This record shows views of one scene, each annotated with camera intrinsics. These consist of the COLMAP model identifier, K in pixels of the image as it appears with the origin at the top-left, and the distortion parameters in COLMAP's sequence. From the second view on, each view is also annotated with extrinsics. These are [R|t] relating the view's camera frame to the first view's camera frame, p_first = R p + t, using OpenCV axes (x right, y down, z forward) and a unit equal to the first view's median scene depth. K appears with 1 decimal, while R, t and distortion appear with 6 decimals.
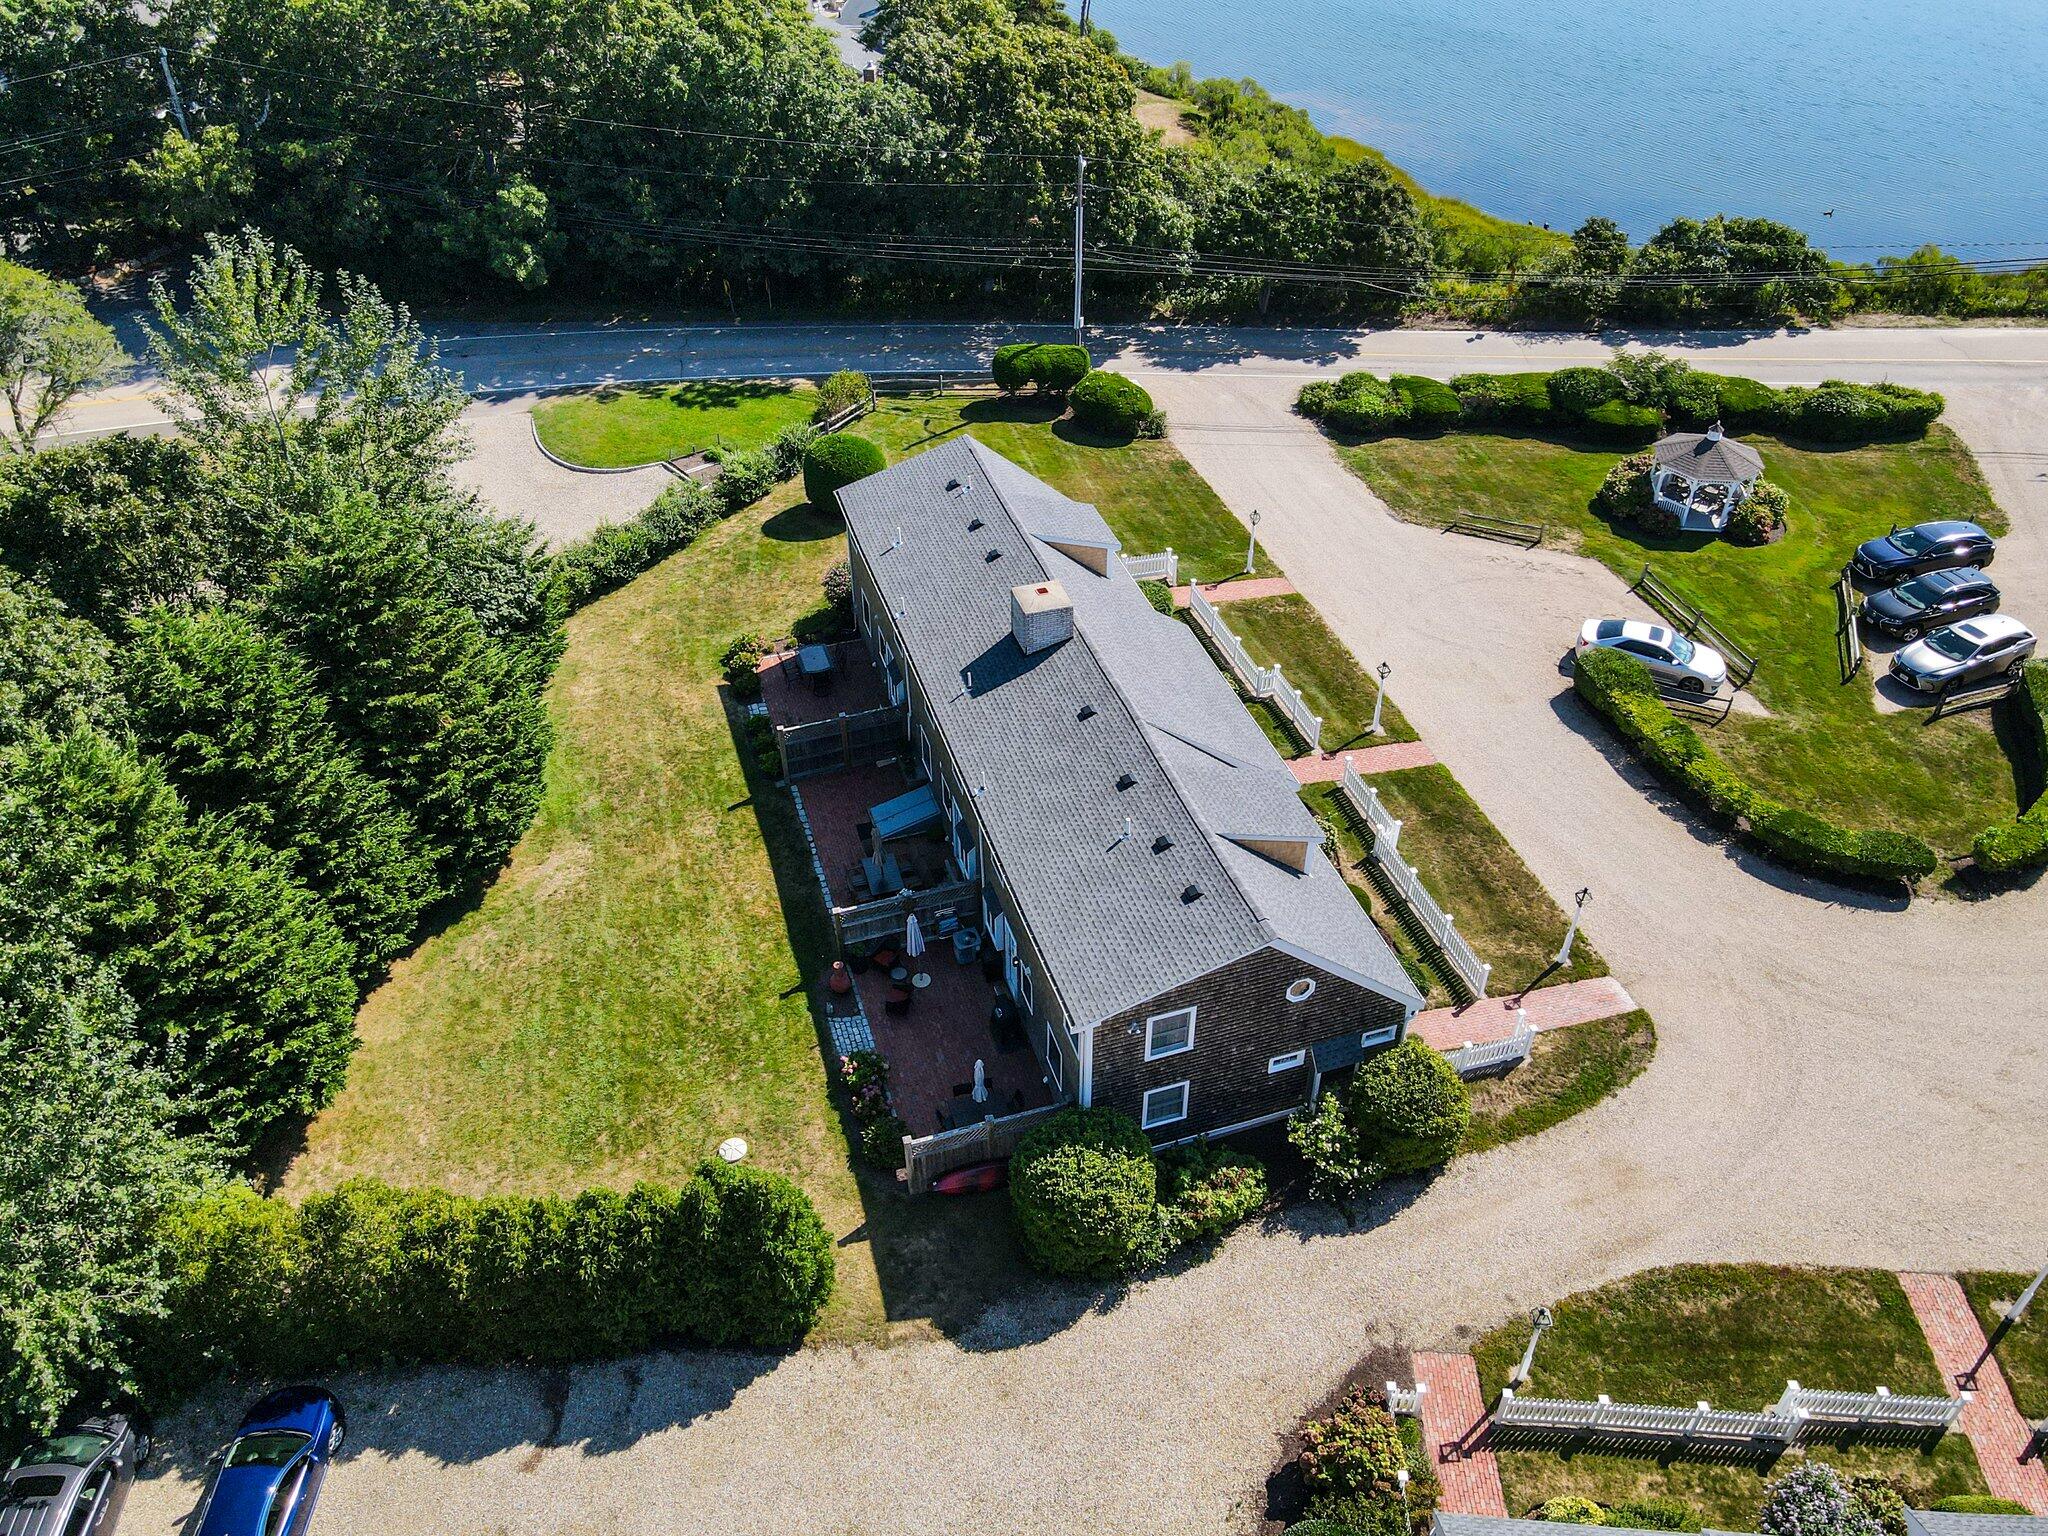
lens RADIAL K [[1497.4, 0, 1029.6], [0, 1497.4, 769.5], [0, 0, 1]] dist [-0.001699, 0.057638]
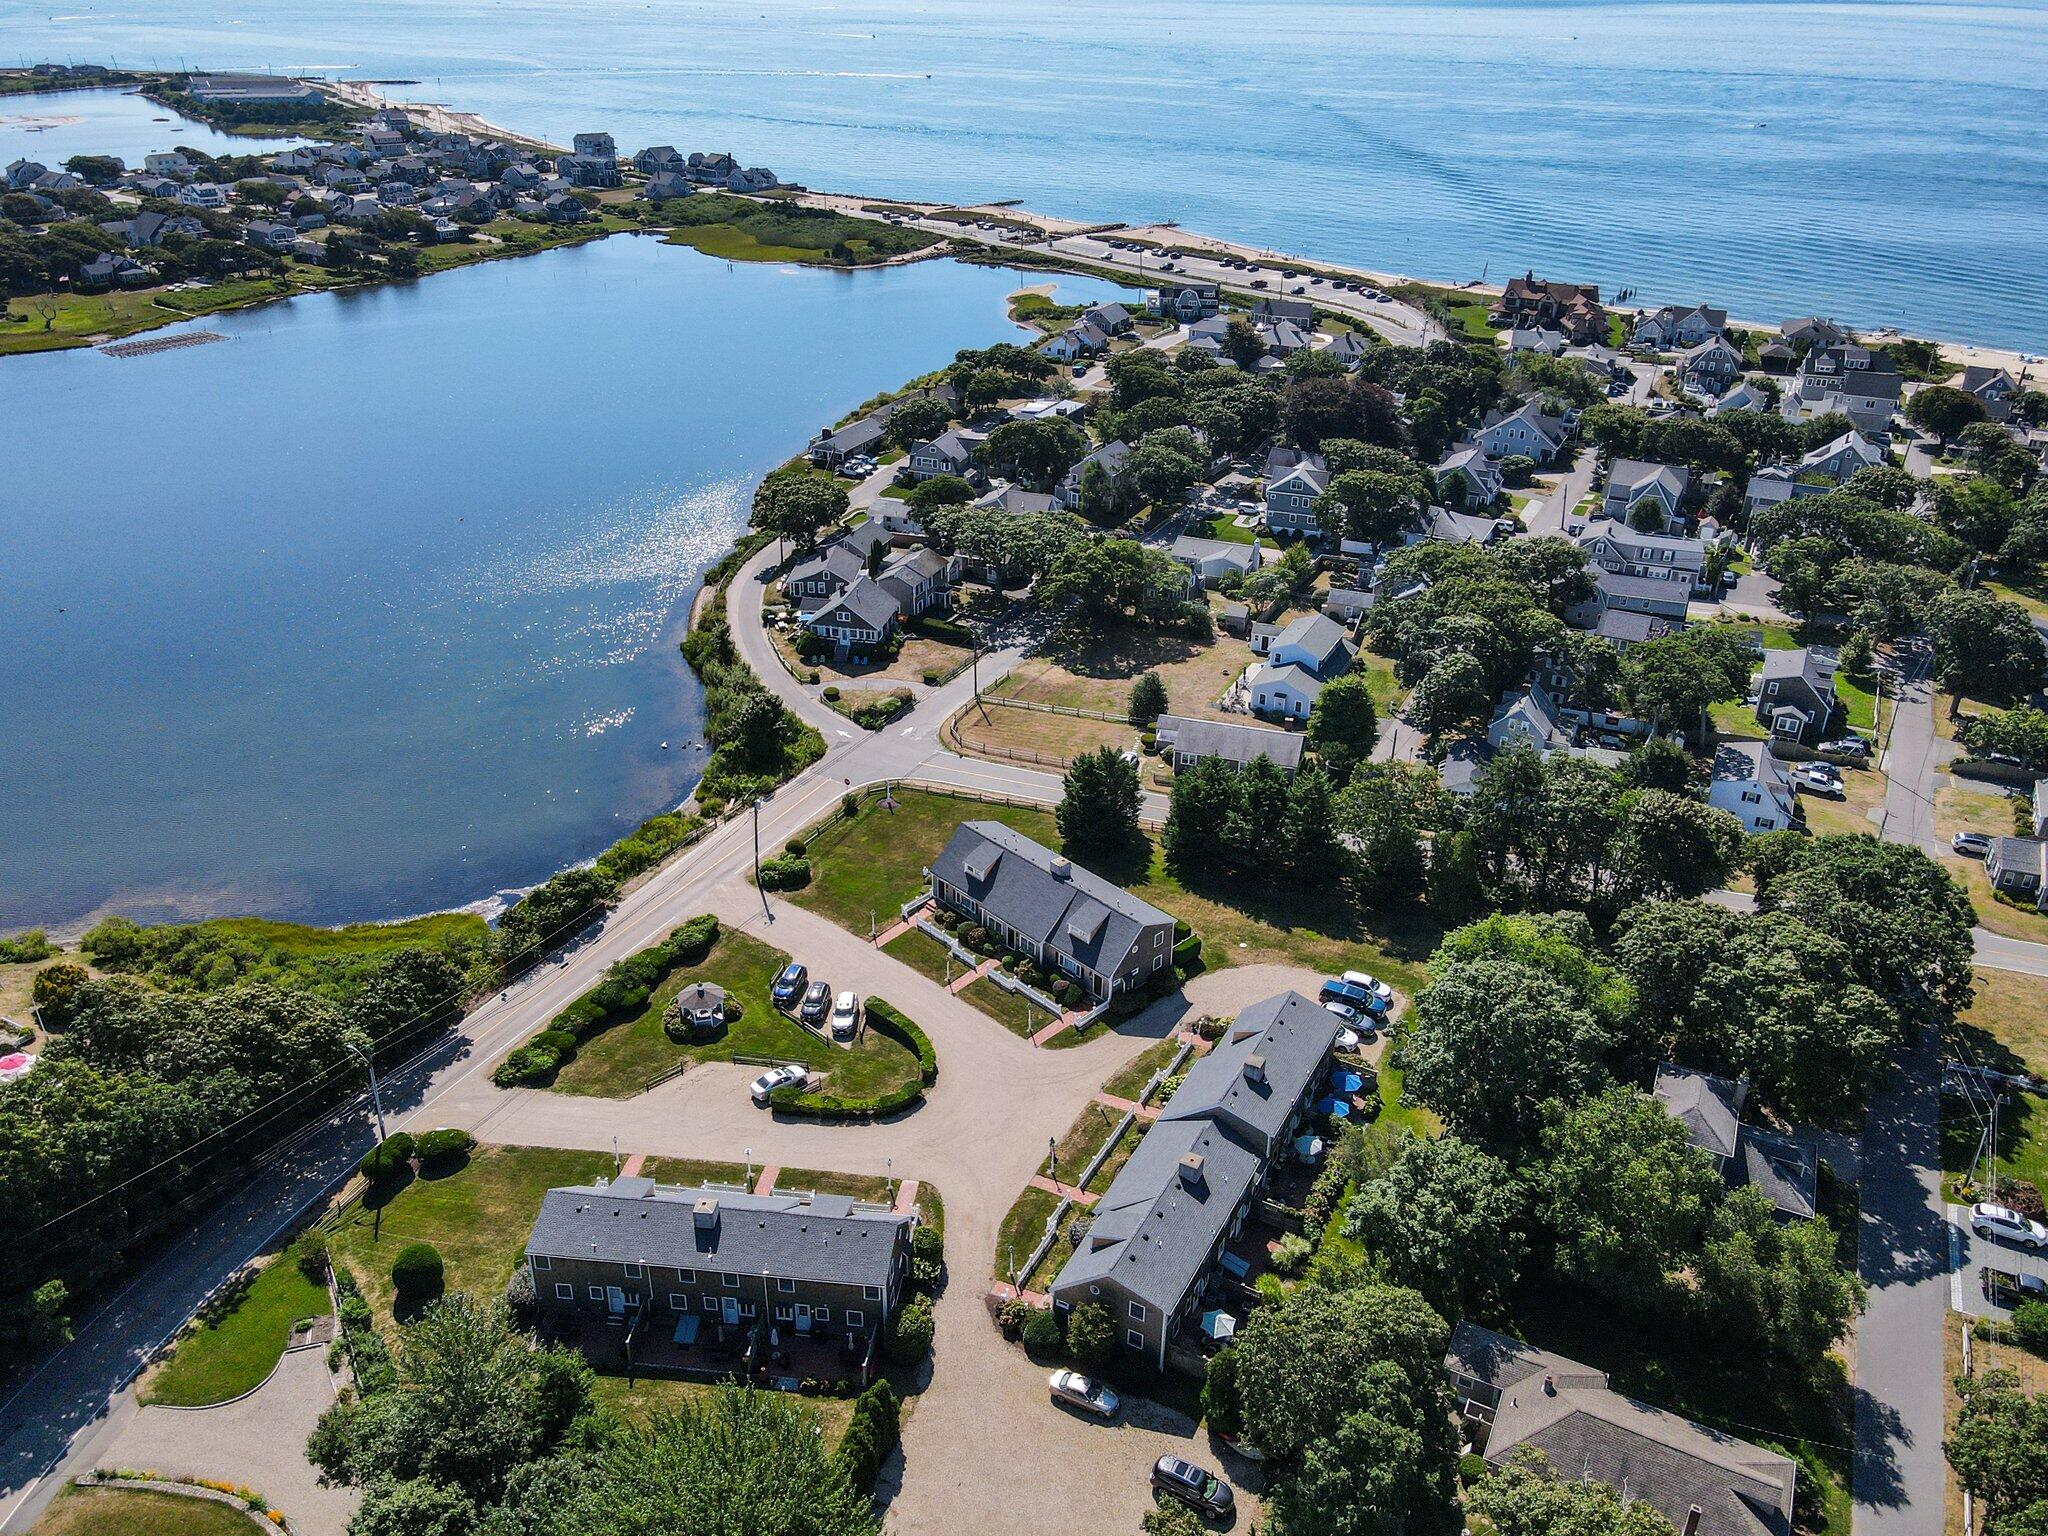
lens RADIAL K [[1547.3, 0, 1031.7], [0, 1547.3, 769.9], [0, 0, 1]] dist [-0.017285, 0.089509]
pose [[0.408317, -0.415464, 0.812814, -1.385121], [0.567187, 0.813150, 0.130710, -0.651520], [-0.715245, 0.407647, 0.567669, -1.015701]]
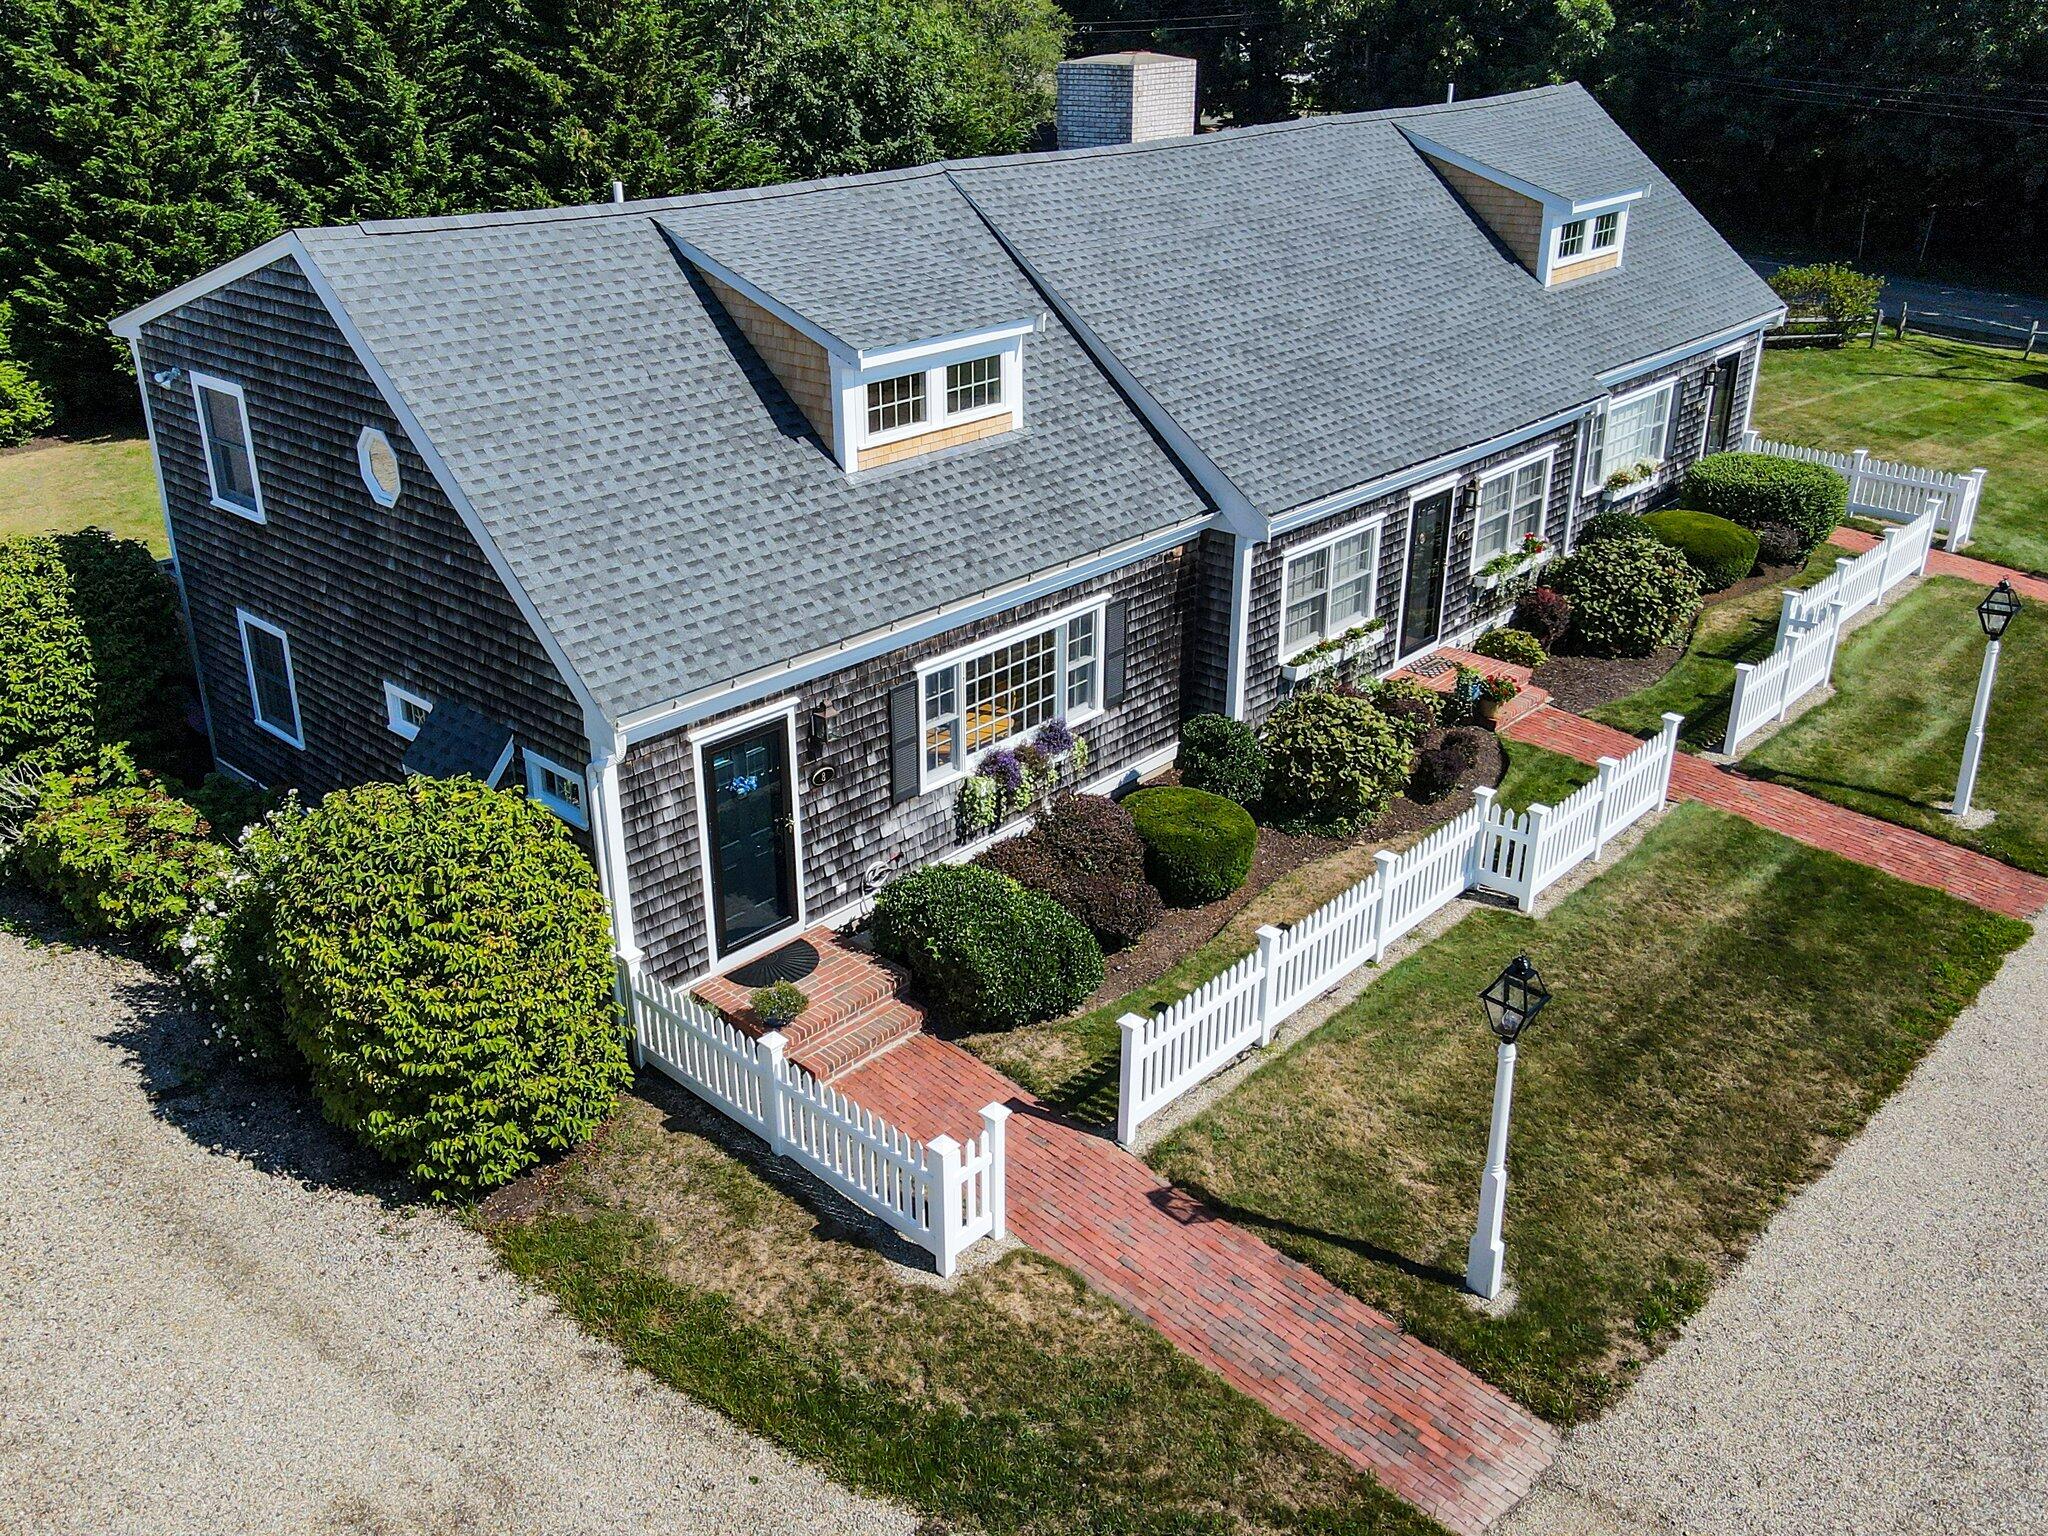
lens RADIAL K [[1708.1, 0, 923.3], [0, 1708.1, 698.8], [0, 0, 1]] dist [0.028182, 0.010282]
pose [[0.464088, 0.333770, -0.820500, 0.470147], [-0.547191, 0.836442, 0.030755, 0.076527], [0.696566, 0.434697, 0.570819, 0.632550]]
